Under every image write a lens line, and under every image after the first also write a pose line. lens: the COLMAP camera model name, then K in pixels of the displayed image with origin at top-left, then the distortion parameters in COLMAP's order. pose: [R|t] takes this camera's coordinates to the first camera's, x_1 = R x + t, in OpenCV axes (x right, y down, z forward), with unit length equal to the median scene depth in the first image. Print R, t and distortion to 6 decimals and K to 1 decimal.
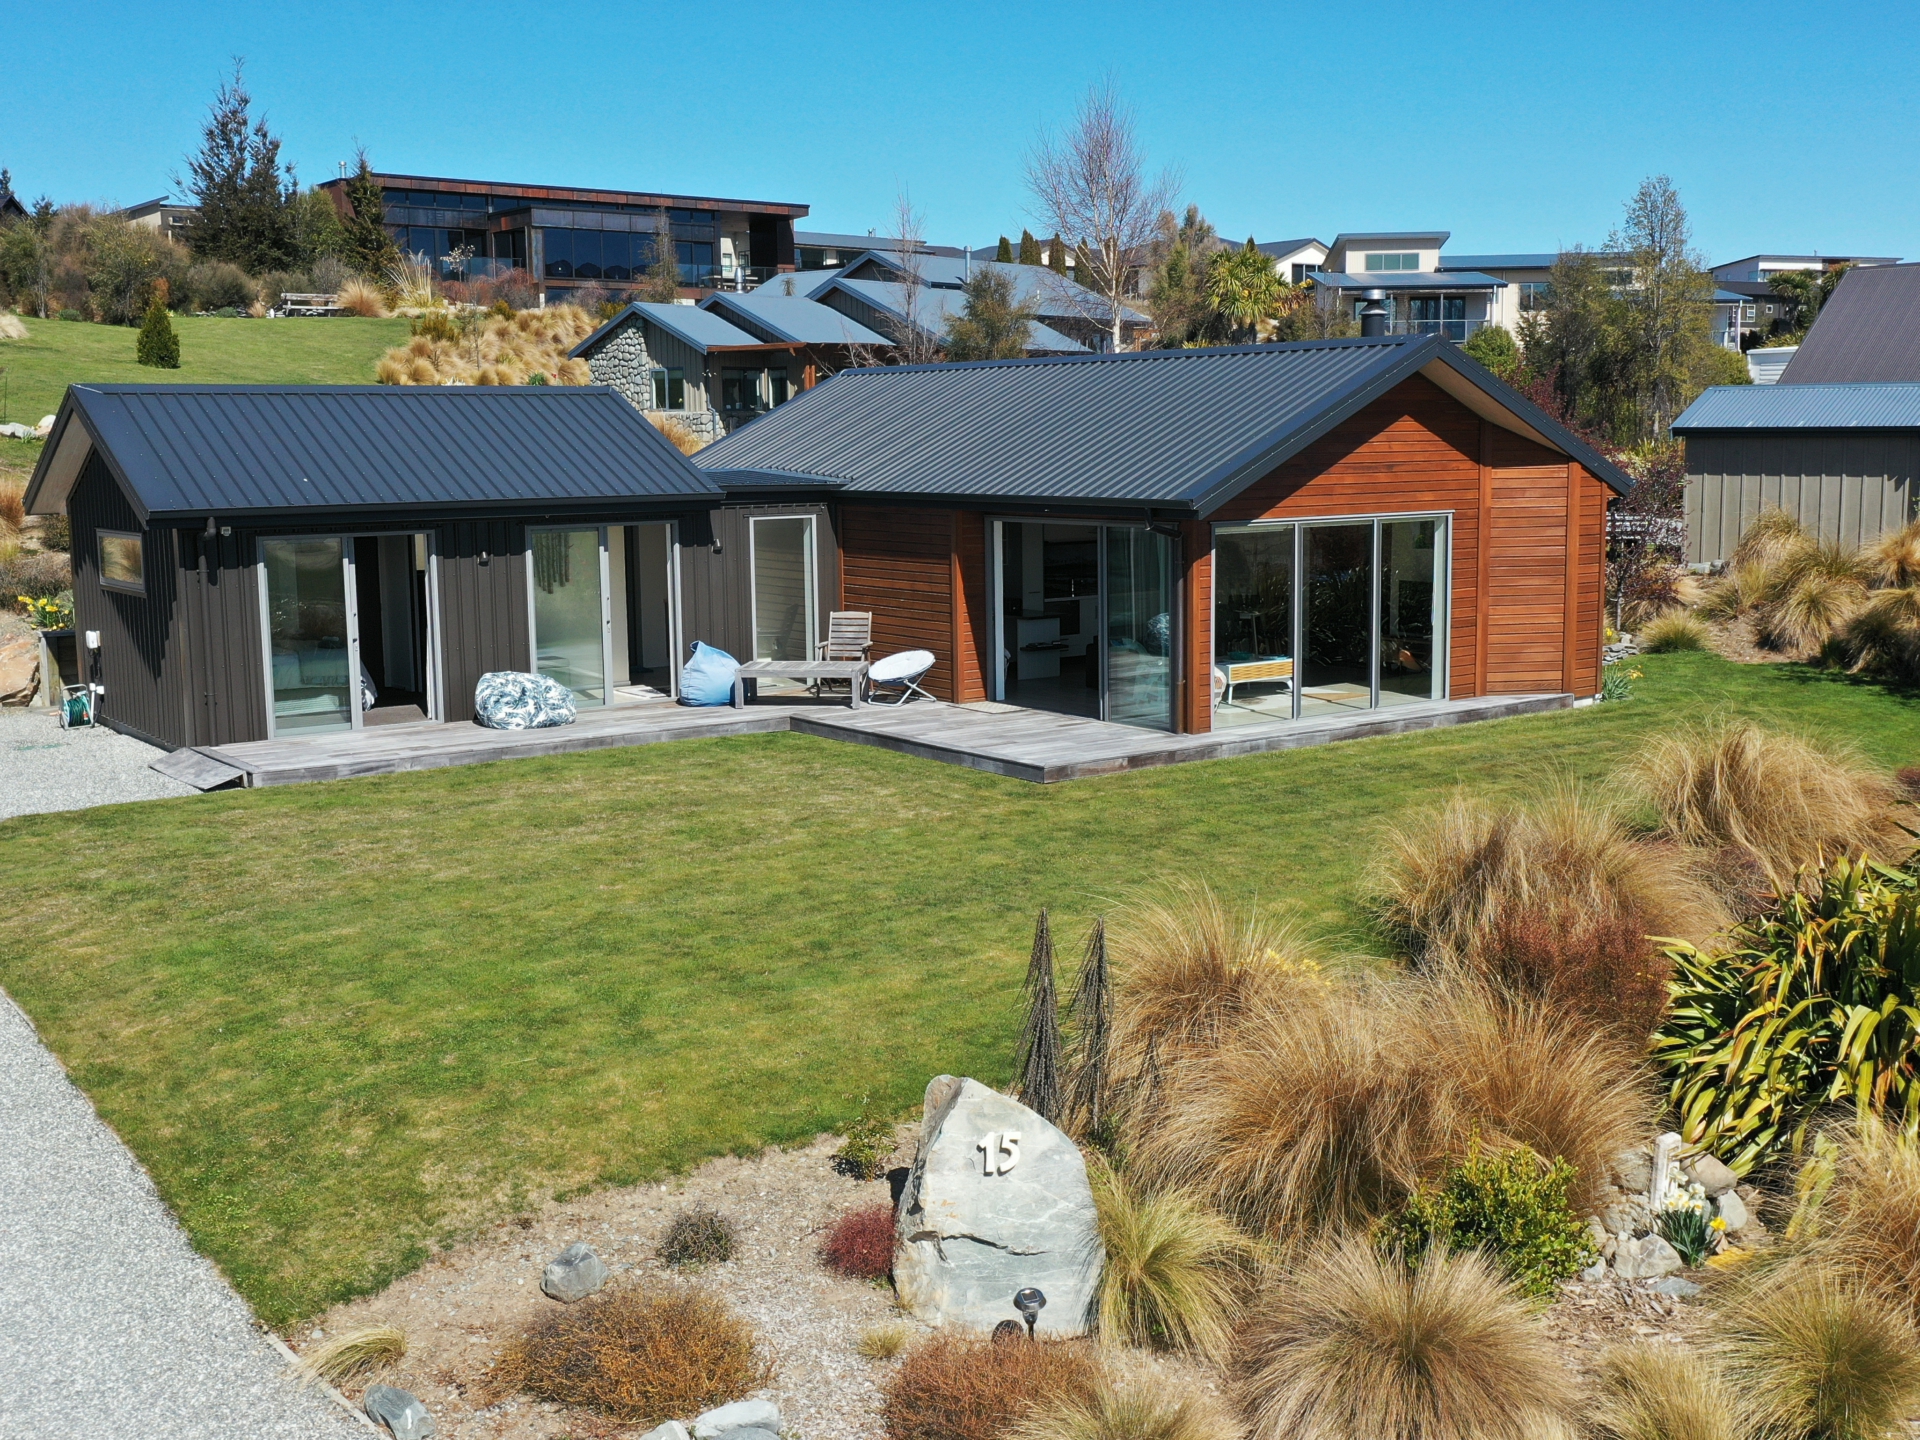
lens RADIAL K [[2004.0, 0, 960.0], [0, 2004.0, 720.0], [0, 0, 1]] dist [-0.017488, -0.009272]
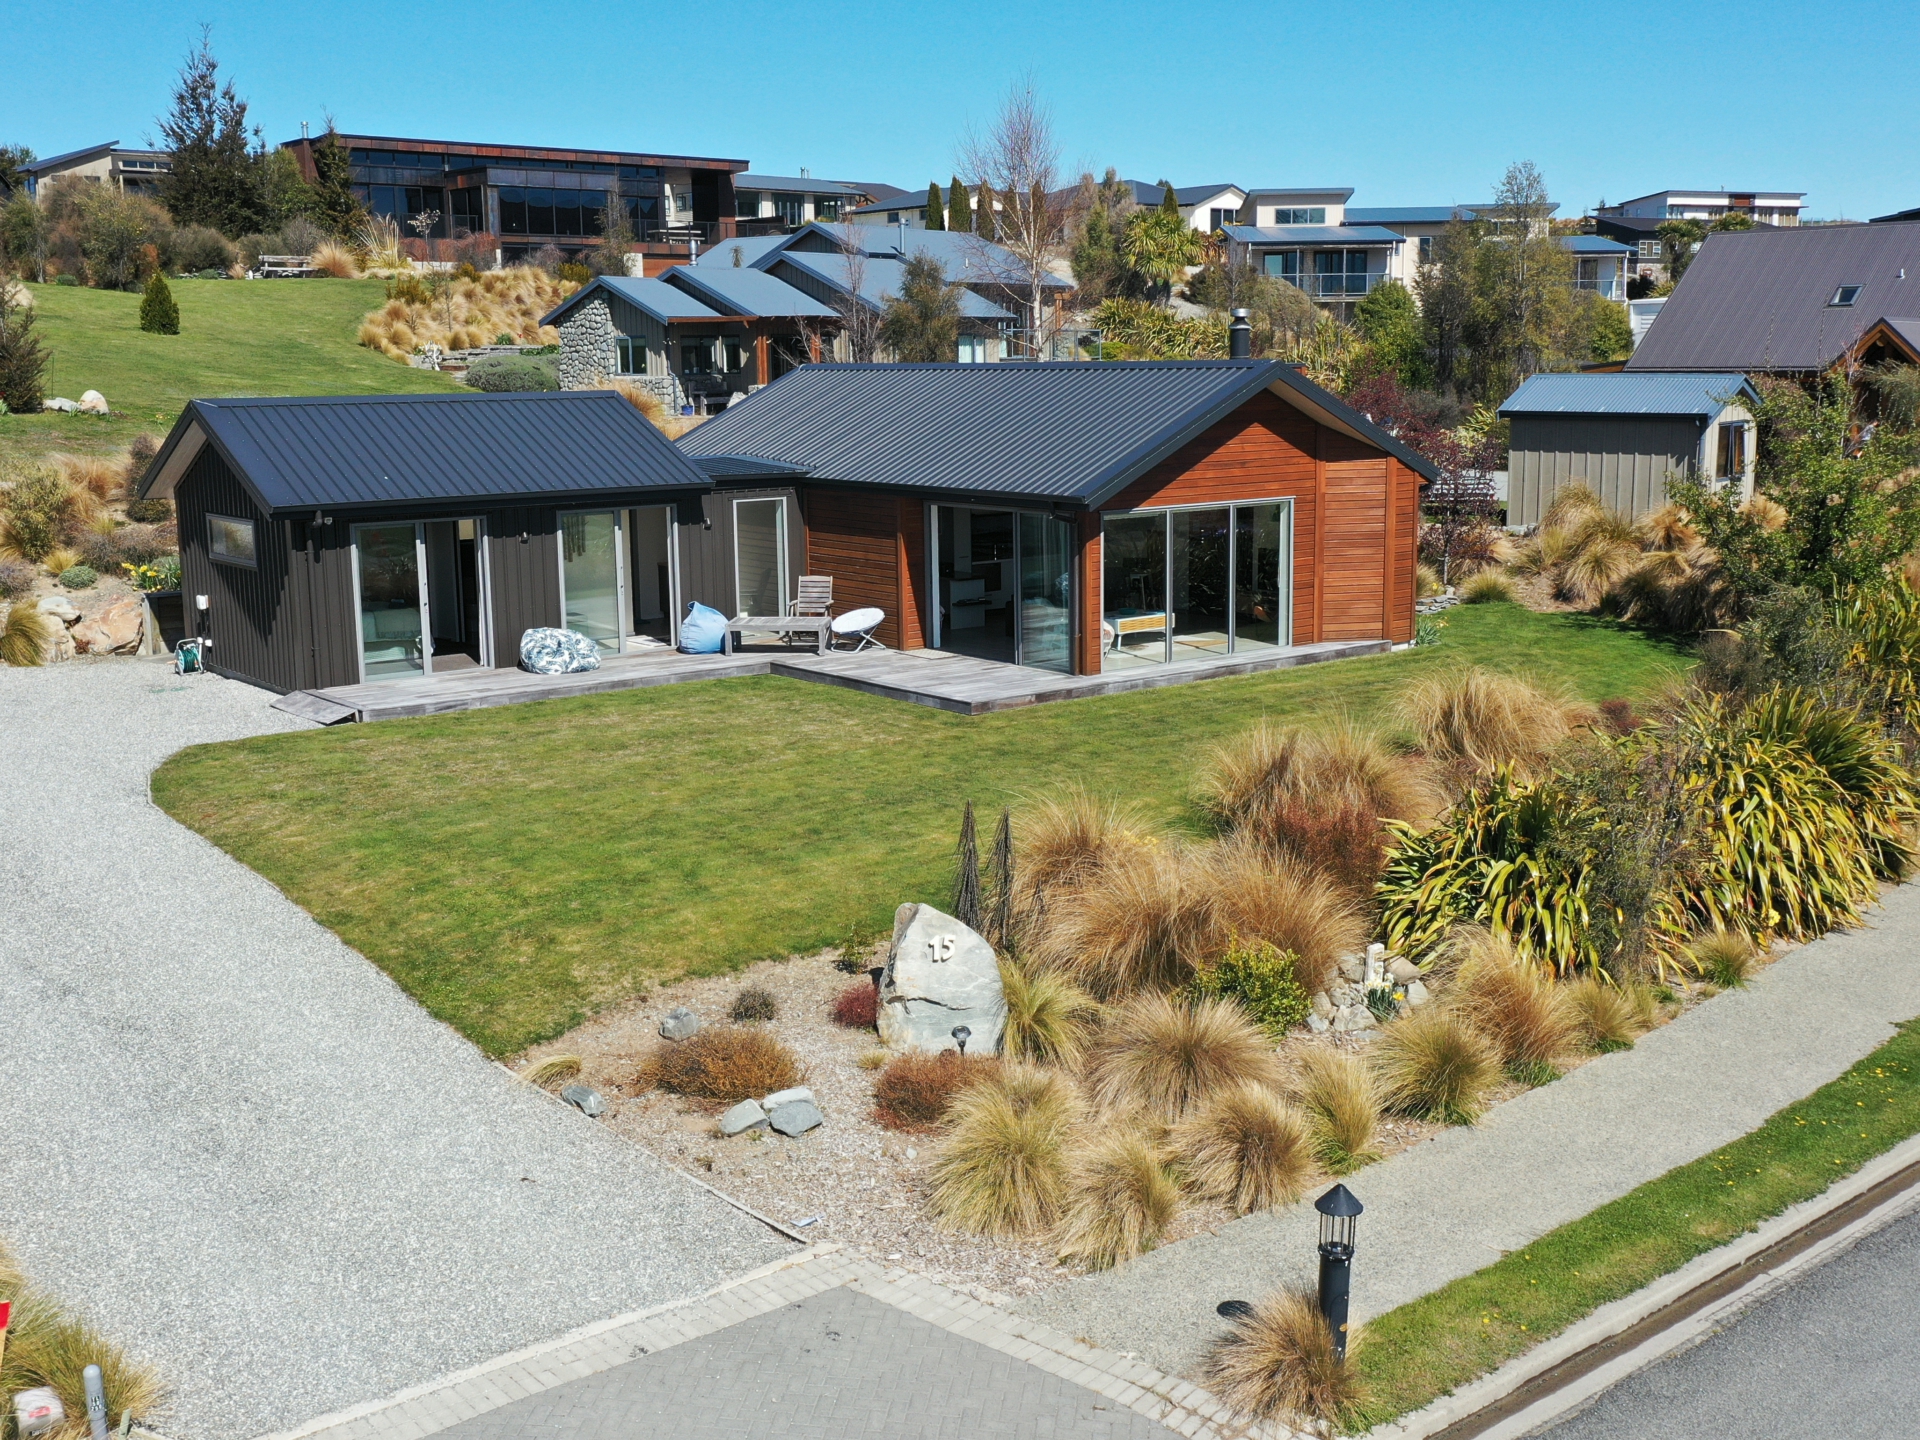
lens RADIAL K [[2004.0, 0, 960.0], [0, 2004.0, 720.0], [0, 0, 1]] dist [-0.017488, -0.009272]
pose [[0.999401, -0.006074, 0.034055, -0.008560], [0.004774, 0.999262, 0.038126, -0.012837], [-0.034262, -0.037940, 0.998692, -0.261834]]
